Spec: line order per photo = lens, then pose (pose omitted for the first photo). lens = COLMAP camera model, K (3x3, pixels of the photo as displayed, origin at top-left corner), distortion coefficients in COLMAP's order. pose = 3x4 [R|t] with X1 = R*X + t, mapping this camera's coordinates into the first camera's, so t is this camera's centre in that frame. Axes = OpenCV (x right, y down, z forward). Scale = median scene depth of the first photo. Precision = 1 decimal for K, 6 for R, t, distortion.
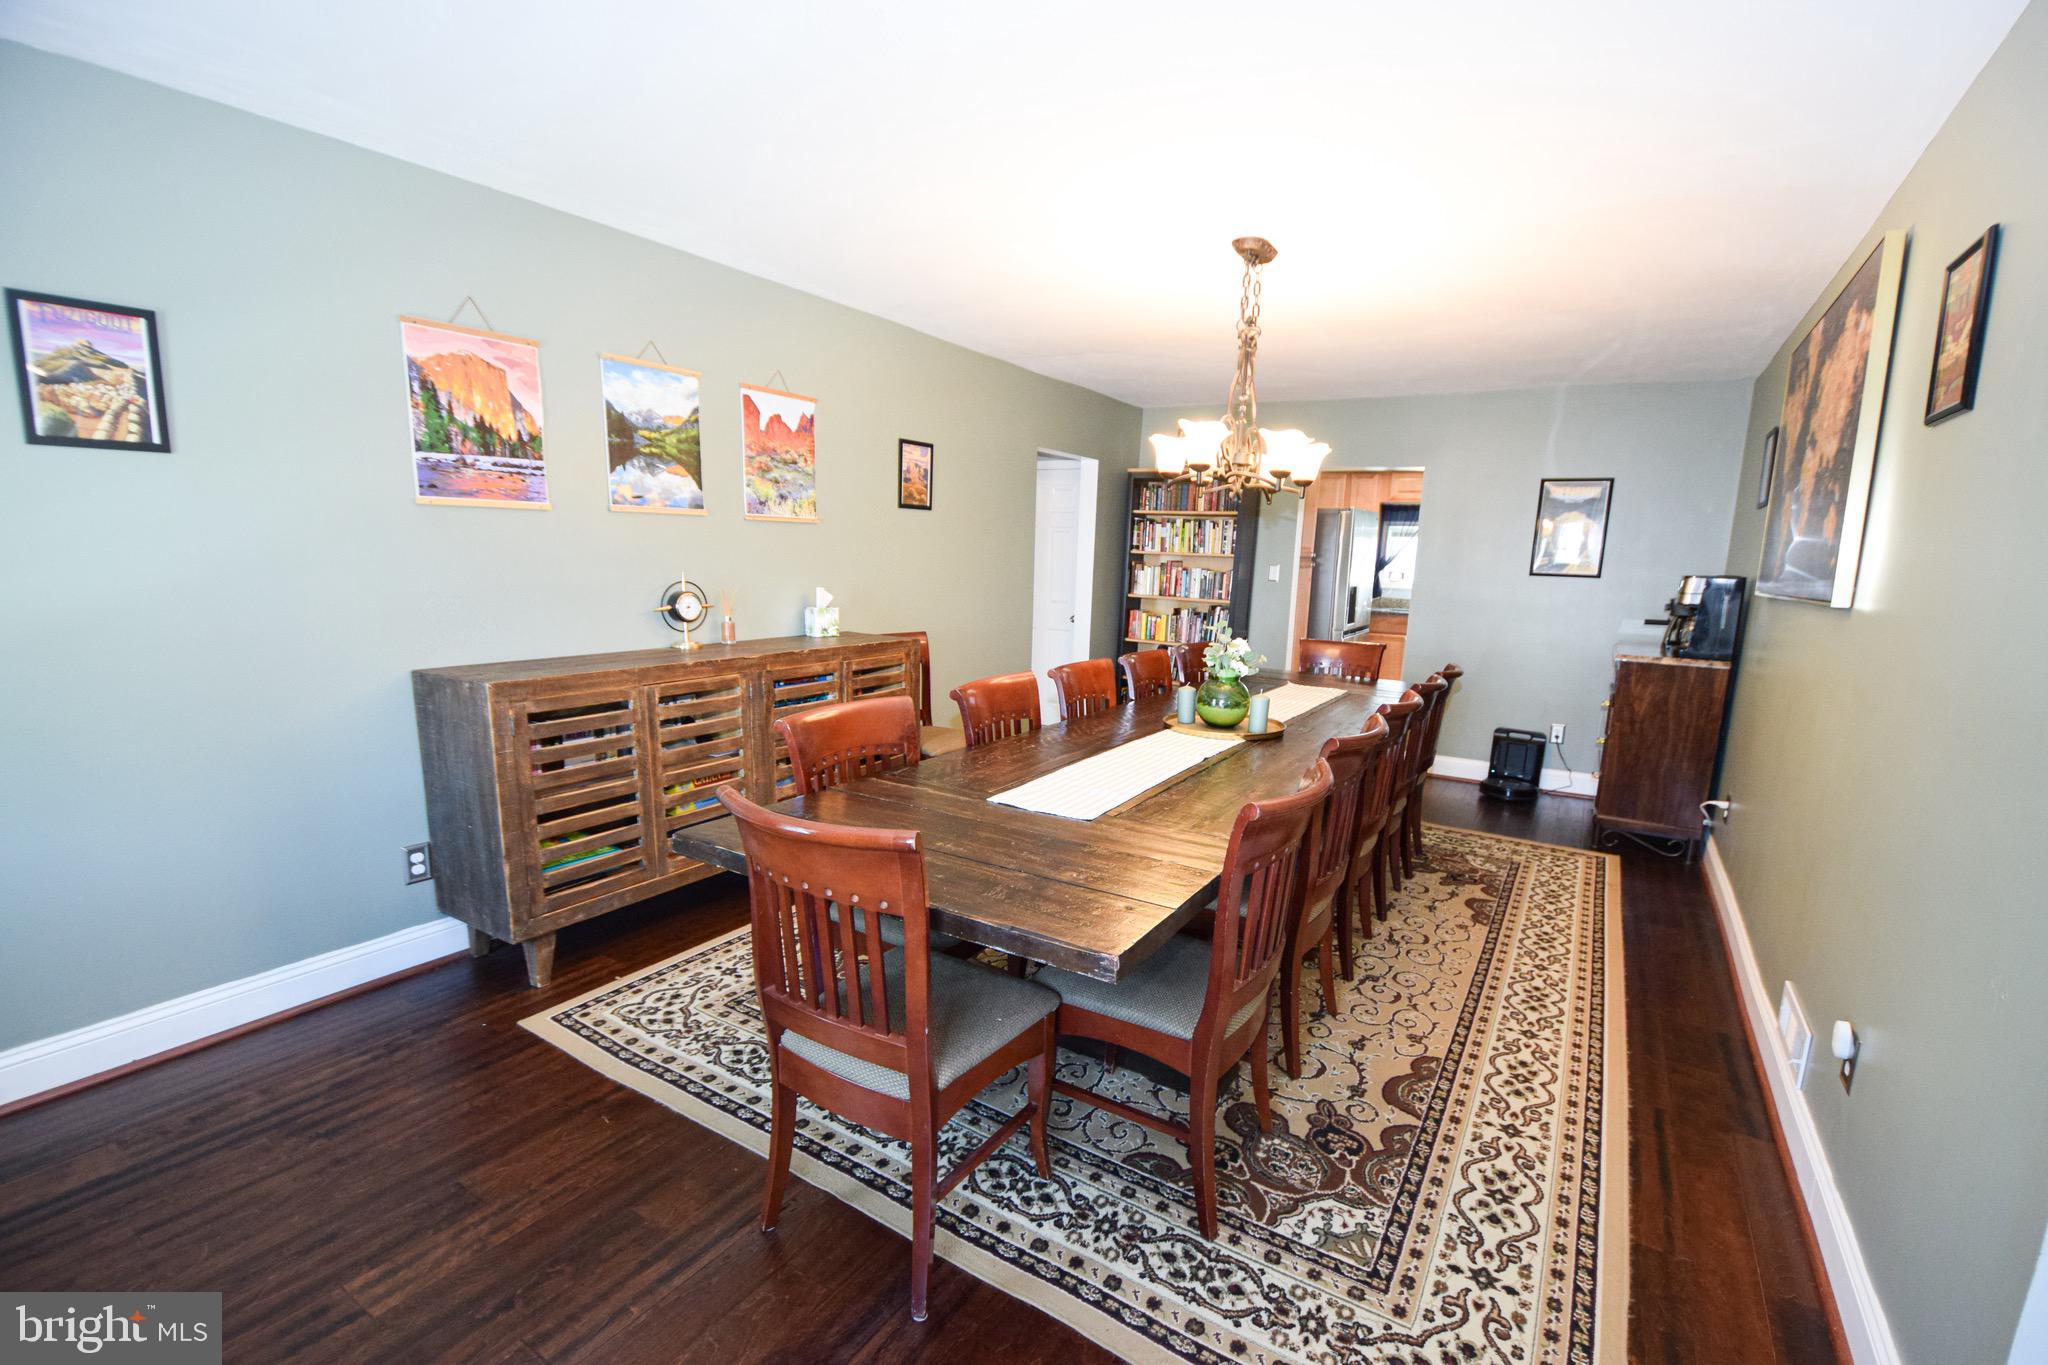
lens RADIAL K [[892.2, 0, 1046.3], [0, 892.2, 698.7], [0, 0, 1]] dist [-0.005874, -0.009702]
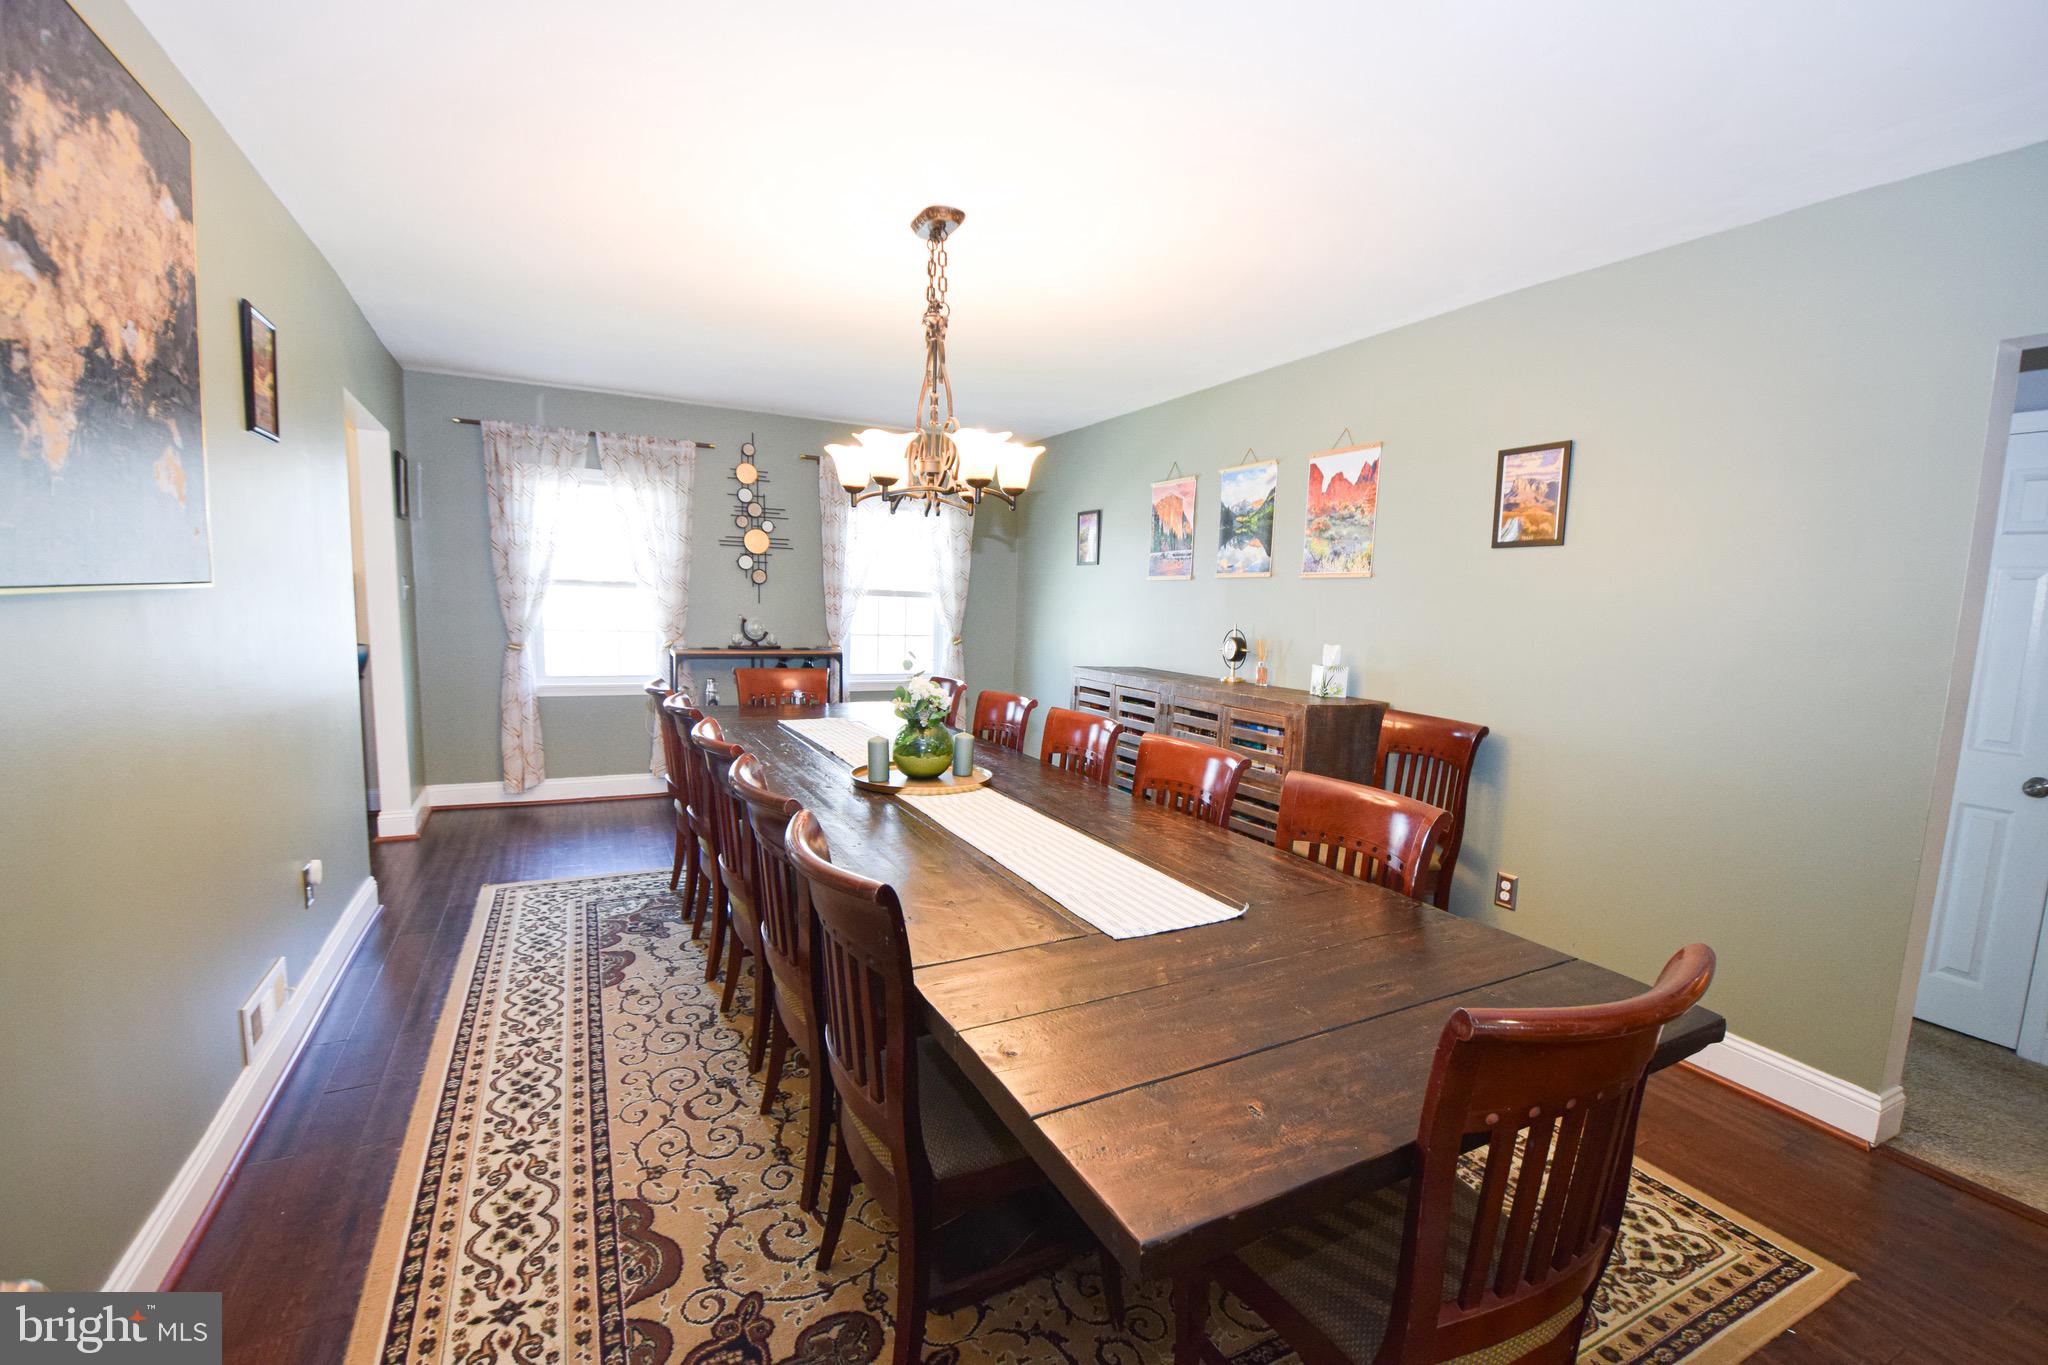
lens RADIAL K [[892.2, 0, 1039.9], [0, 892.2, 686.9], [0, 0, 1]] dist [-0.005874, -0.009702]
pose [[-0.508395, 0.032879, -0.860496, 0.969707], [-0.193399, 0.969383, 0.151303, -0.224846], [0.839125, 0.243341, -0.486471, 1.654044]]
